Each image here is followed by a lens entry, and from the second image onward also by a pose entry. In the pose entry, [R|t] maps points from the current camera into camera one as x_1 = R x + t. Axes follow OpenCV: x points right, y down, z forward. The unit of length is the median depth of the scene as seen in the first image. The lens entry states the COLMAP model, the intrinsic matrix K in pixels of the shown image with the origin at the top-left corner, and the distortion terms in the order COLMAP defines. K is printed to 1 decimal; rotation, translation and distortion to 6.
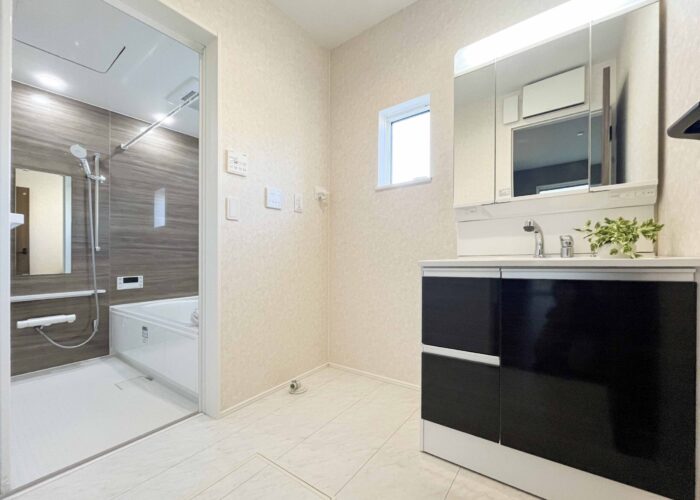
lens RADIAL K [[284.8, 0, 347.2], [0, 284.8, 253.4], [0, 0, 1]] dist [0.002031, -0.001685]
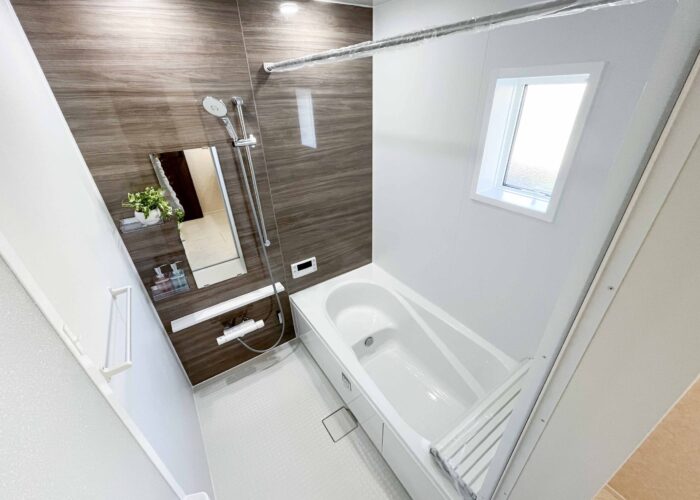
lens RADIAL K [[284.8, 0, 356.5], [0, 284.8, 252.8], [0, 0, 1]] dist [0.002031, -0.001685]
pose [[0.942535, 0.159037, -0.293827, -0.403812], [0.014705, 0.858844, 0.512027, -0.358315], [0.333783, -0.486924, 0.807152, 0.430745]]
